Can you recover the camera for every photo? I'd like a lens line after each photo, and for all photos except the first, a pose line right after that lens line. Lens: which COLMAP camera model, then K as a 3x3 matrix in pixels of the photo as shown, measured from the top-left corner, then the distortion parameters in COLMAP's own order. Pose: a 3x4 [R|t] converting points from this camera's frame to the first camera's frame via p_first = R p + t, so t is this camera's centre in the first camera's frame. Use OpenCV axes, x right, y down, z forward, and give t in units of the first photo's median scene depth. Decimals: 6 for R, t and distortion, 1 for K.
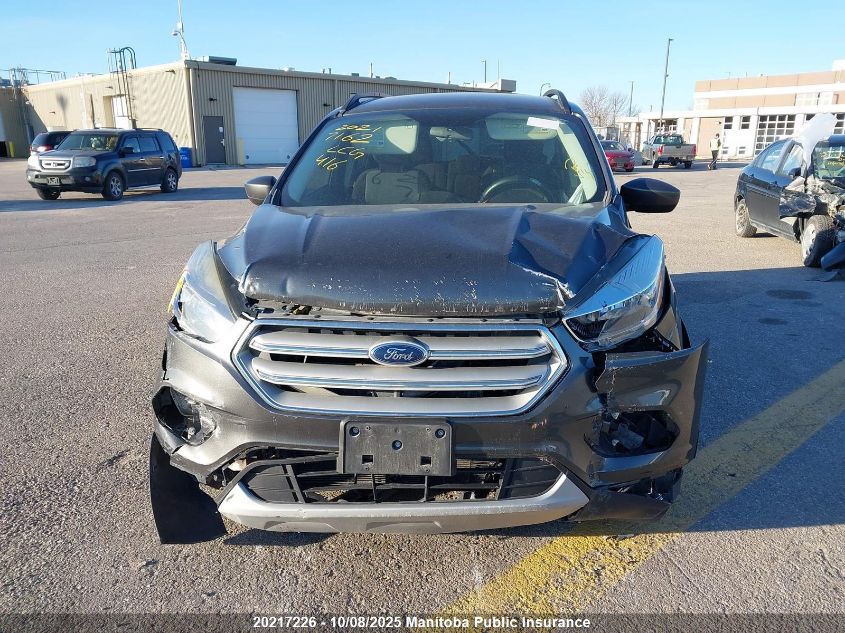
lens RADIAL K [[672.7, 0, 422.5], [0, 672.7, 316.5], [0, 0, 1]] dist [0.011444, -0.005401]
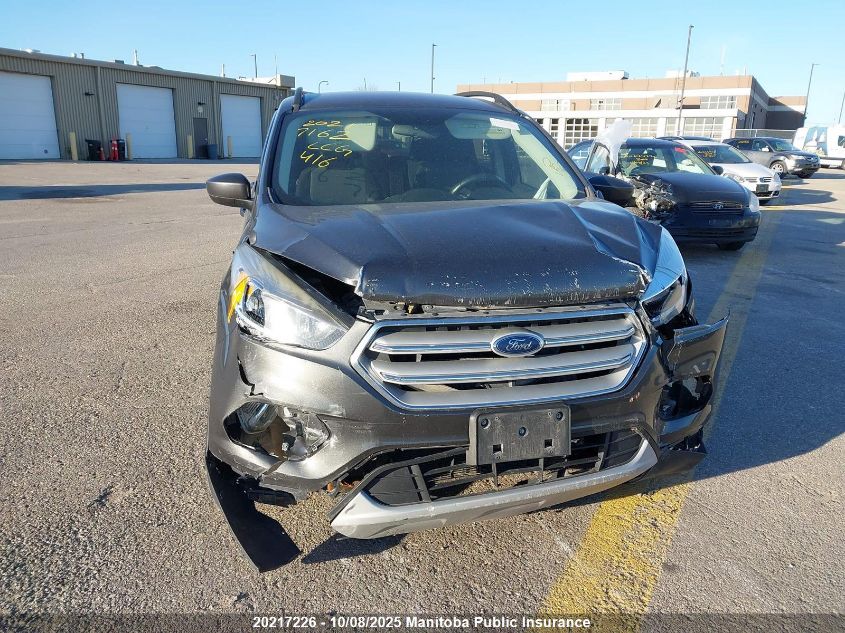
lens RADIAL K [[672.7, 0, 422.5], [0, 672.7, 316.5], [0, 0, 1]] dist [0.011444, -0.005401]
pose [[0.944318, -0.068656, 0.321790, -0.426980], [0.067297, 0.997615, 0.015361, -0.011490], [-0.322078, 0.007149, 0.946686, 0.049768]]
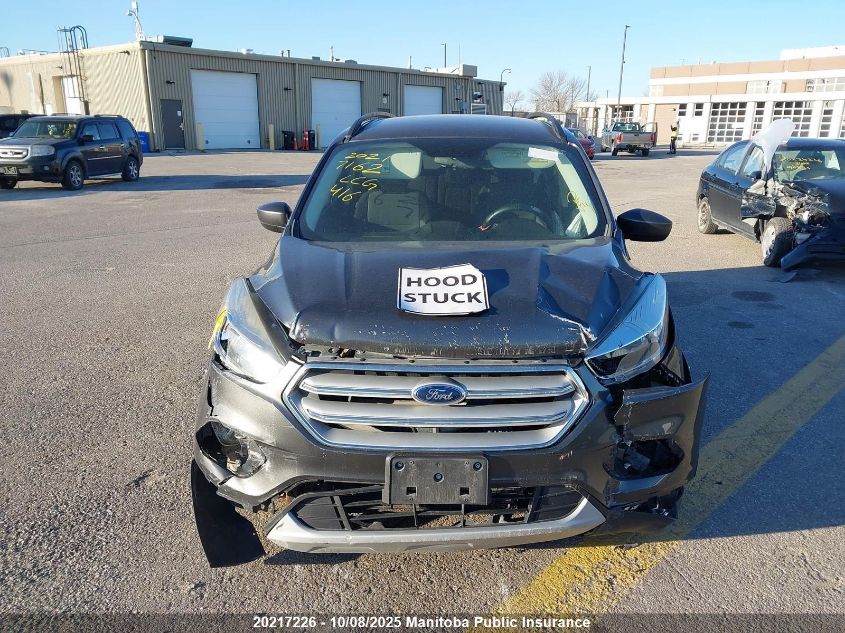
lens RADIAL K [[672.7, 0, 422.5], [0, 672.7, 316.5], [0, 0, 1]] dist [0.011444, -0.005401]
pose [[0.998087, -0.008328, 0.061269, -0.108019], [0.006672, 0.999608, 0.027188, -0.084816], [-0.061471, -0.026727, 0.997751, -0.073669]]
